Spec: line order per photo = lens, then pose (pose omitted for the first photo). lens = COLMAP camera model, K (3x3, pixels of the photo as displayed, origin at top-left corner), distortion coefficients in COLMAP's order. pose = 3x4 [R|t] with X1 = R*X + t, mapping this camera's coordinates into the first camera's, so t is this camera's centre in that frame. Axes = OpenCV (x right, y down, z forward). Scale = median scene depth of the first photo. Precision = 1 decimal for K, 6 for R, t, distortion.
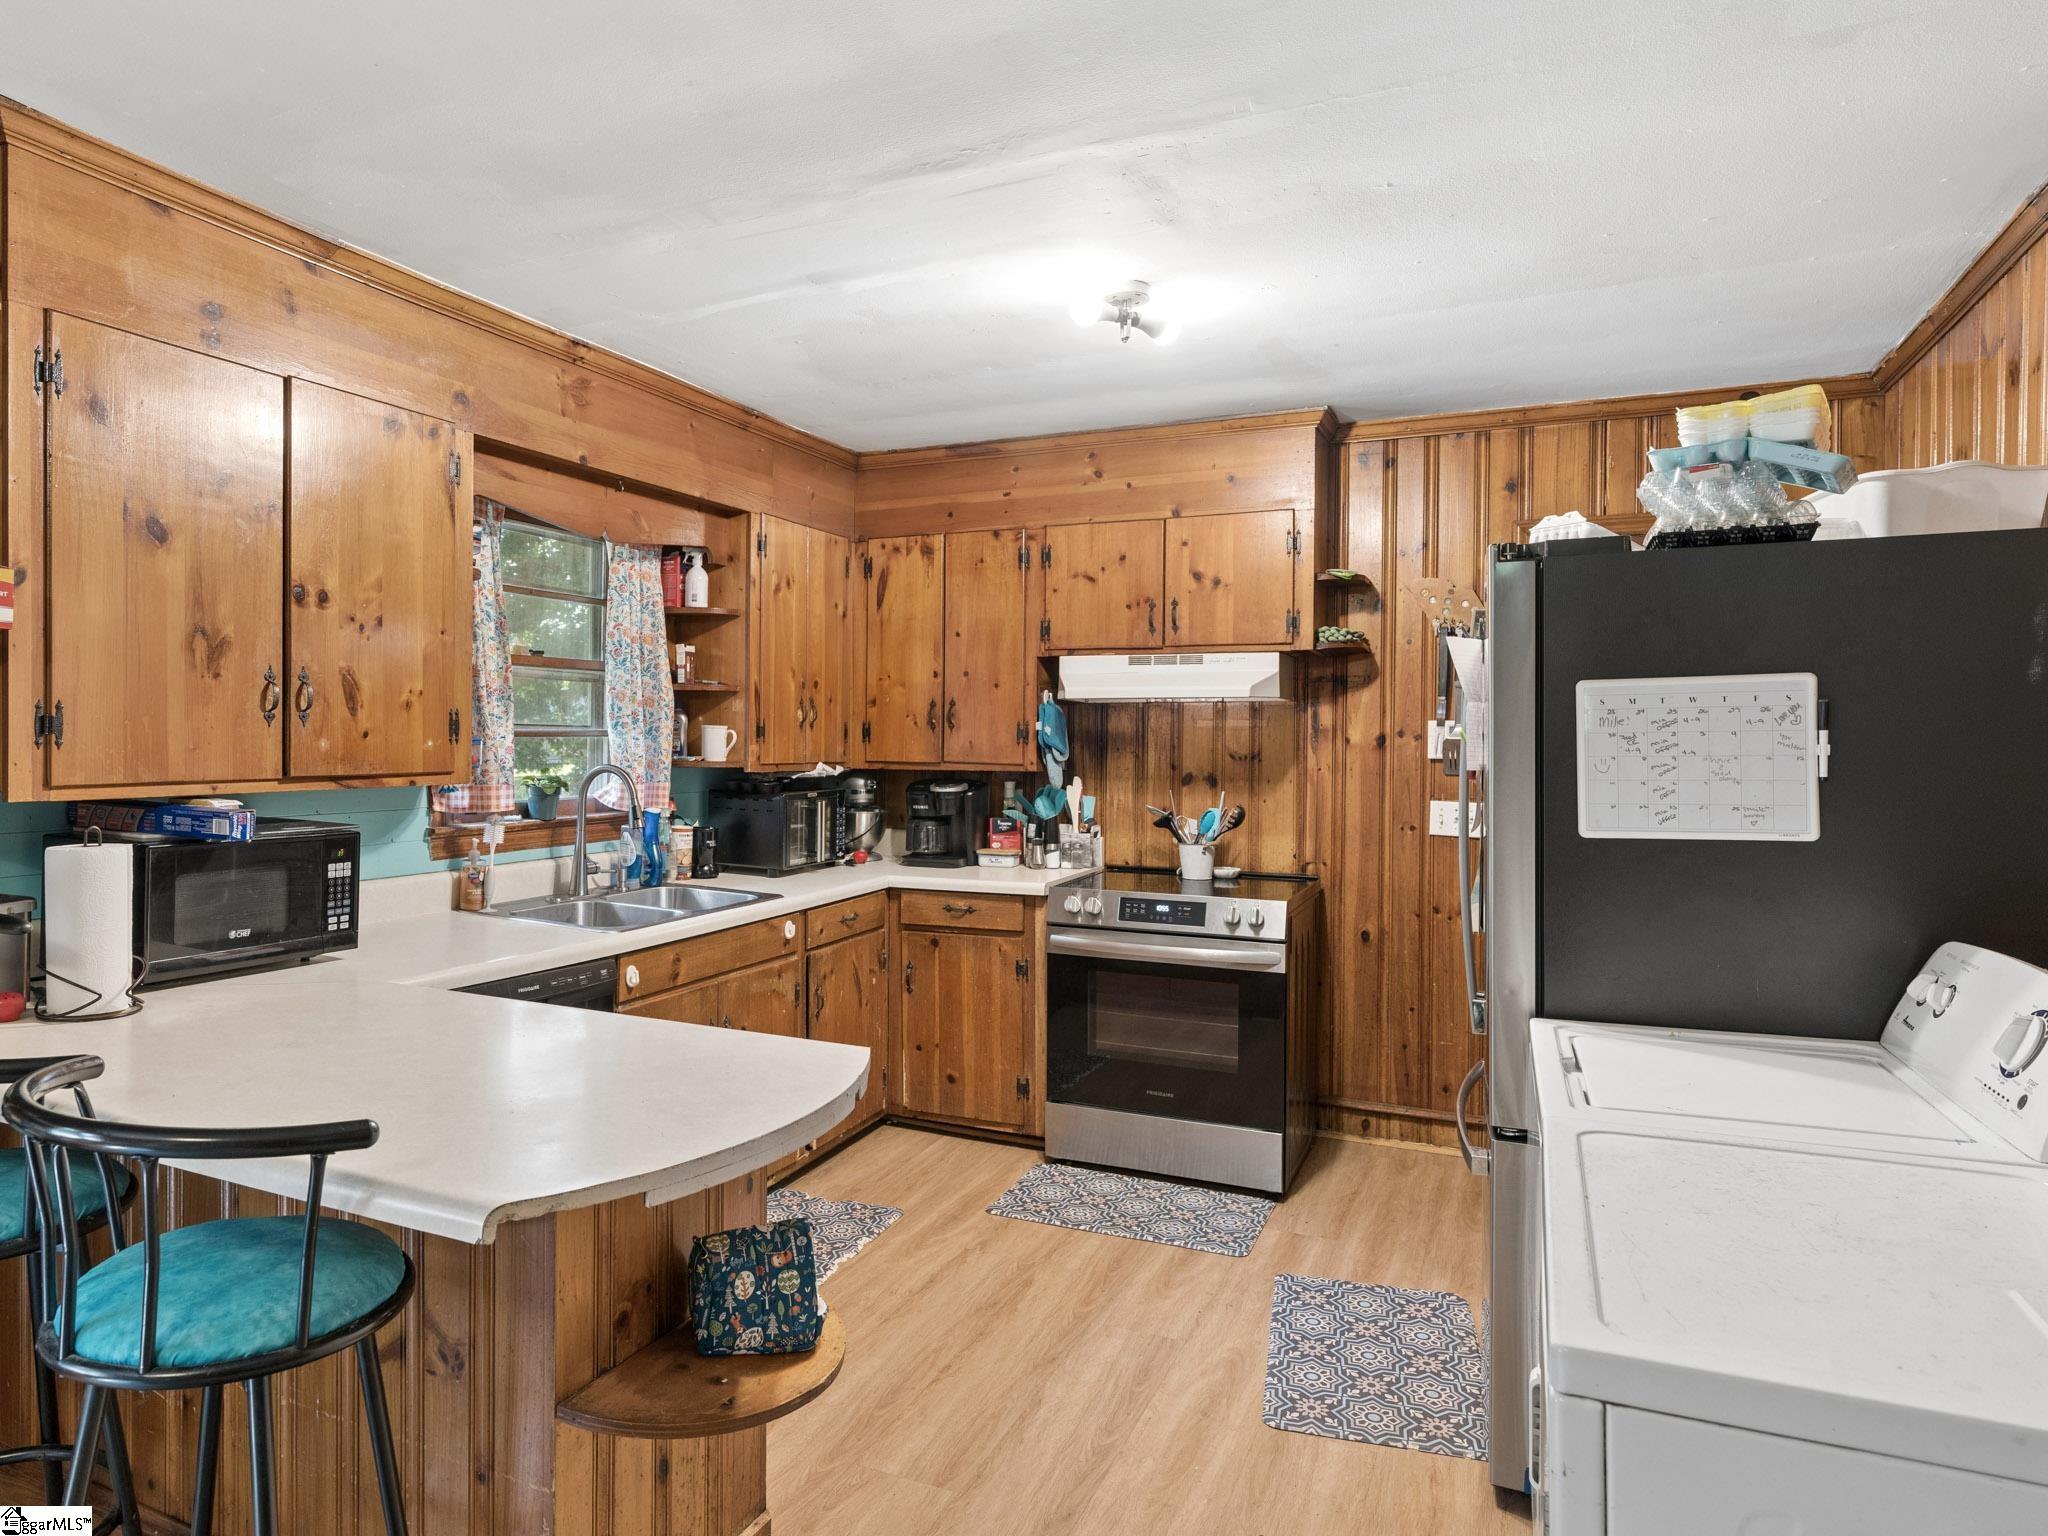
lens RADIAL K [[1242.3, 0, 1019.1], [0, 1242.3, 758.3], [0, 0, 1]] dist [0.009361, 0.004518]
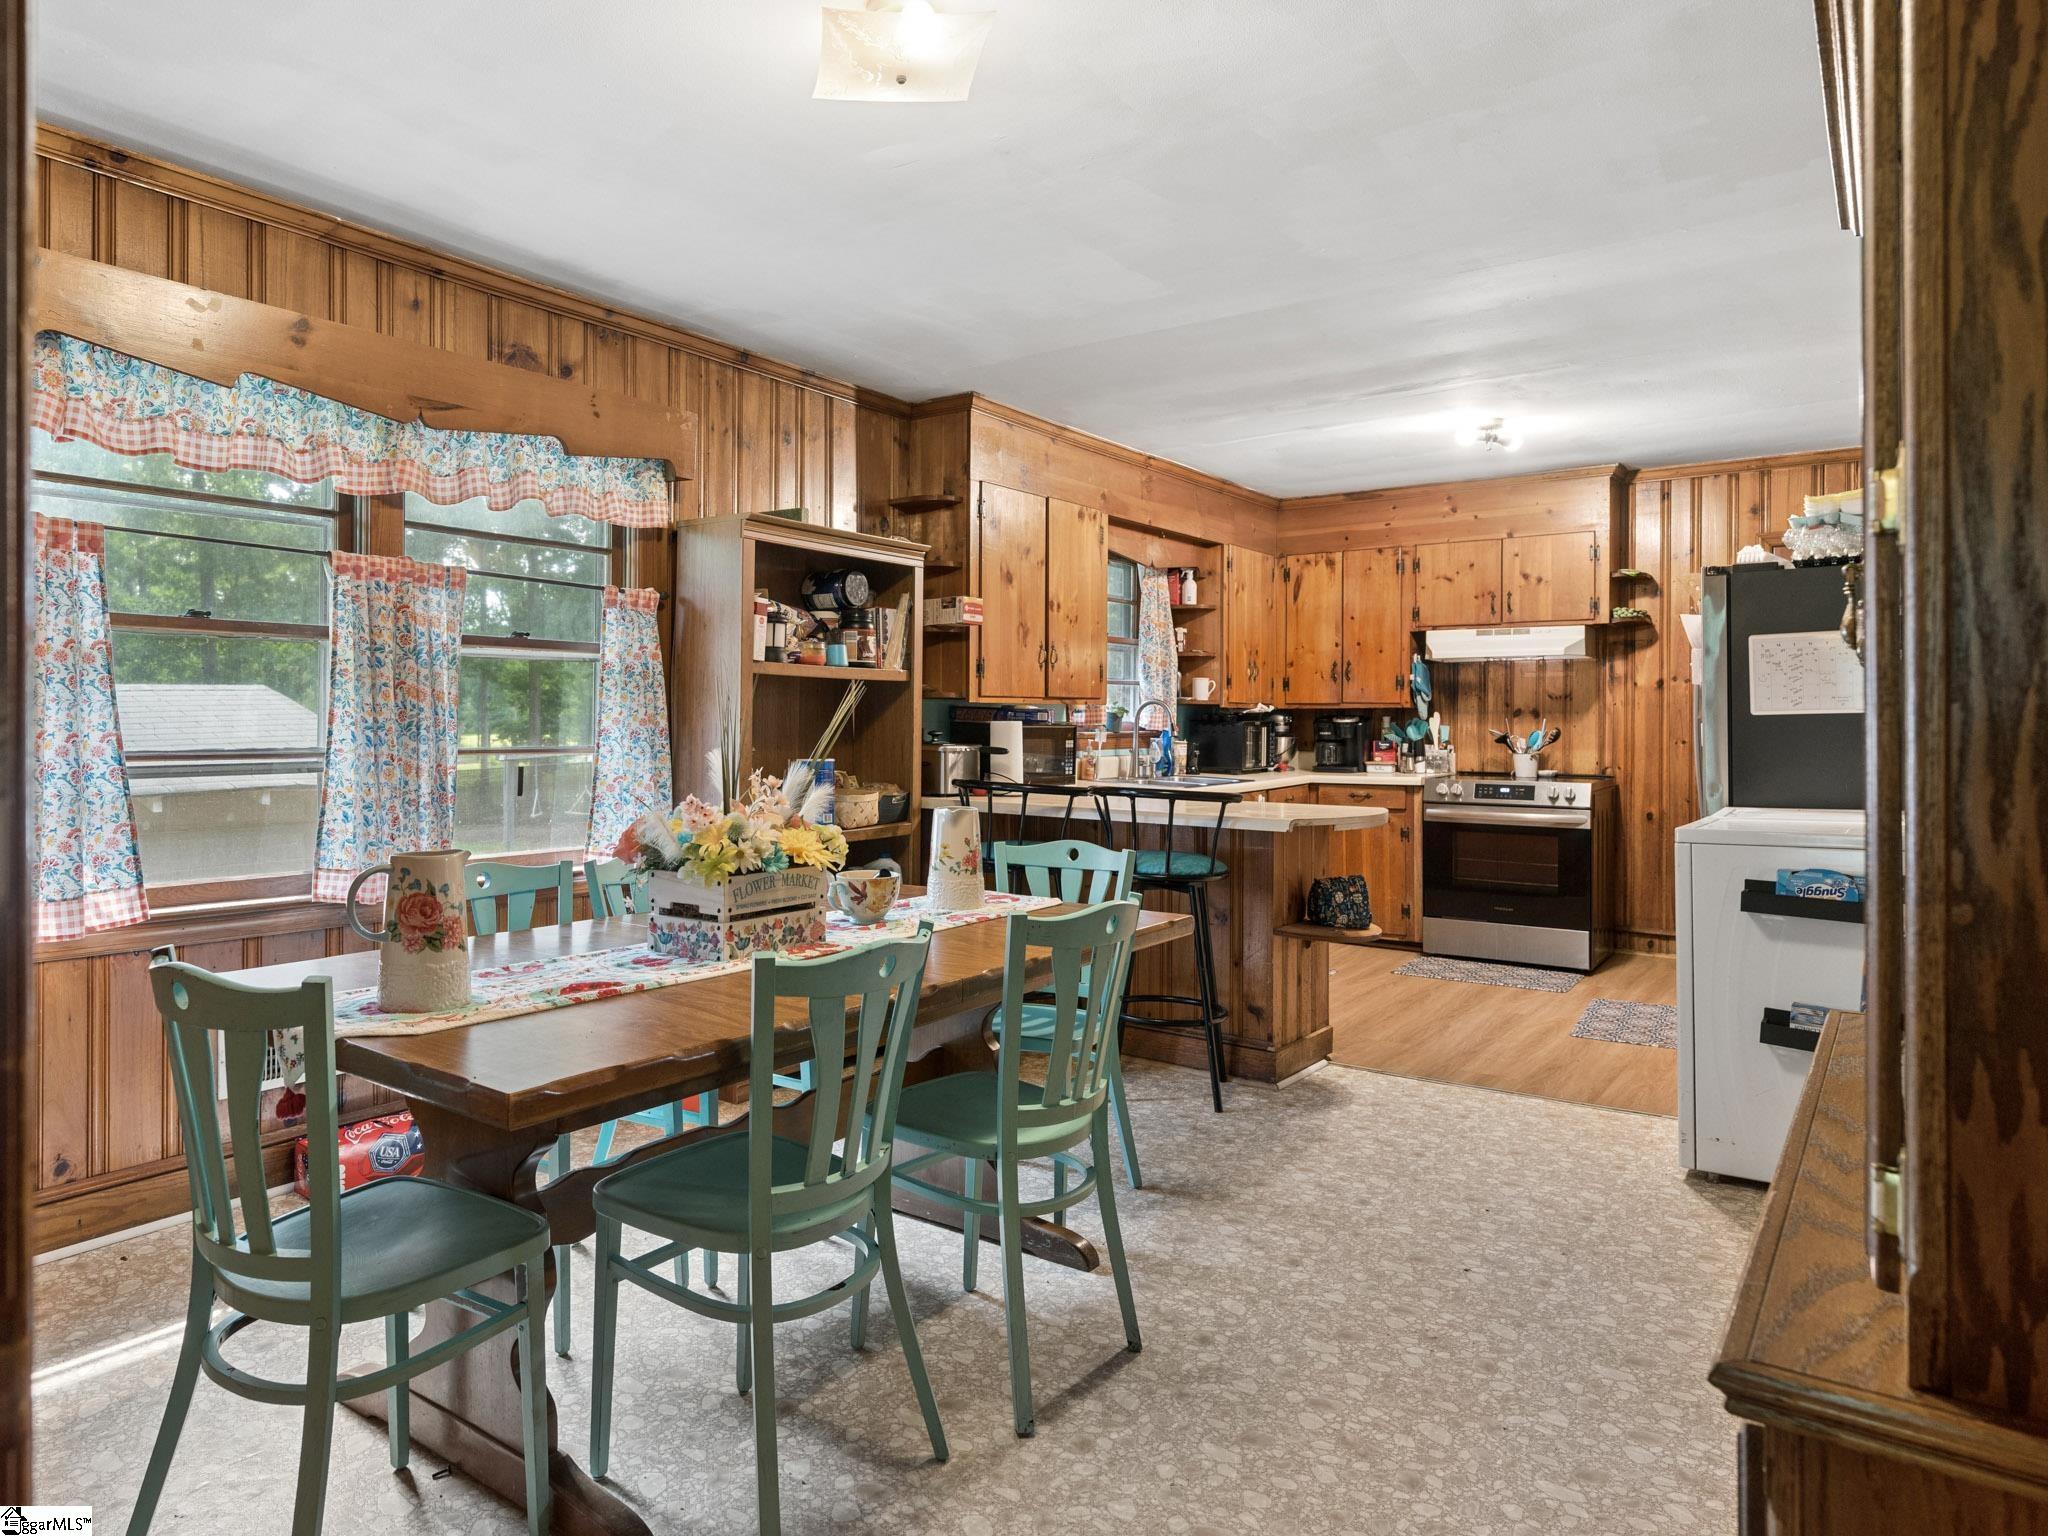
lens RADIAL K [[1242.3, 0, 992.7], [0, 1242.3, 717.2], [0, 0, 1]] dist [0.009361, 0.004518]
pose [[0.972071, -0.001936, -0.234679, -0.131180], [-0.002792, 0.999800, -0.019812, 0.056730], [0.234670, 0.019914, 0.971871, -0.618644]]
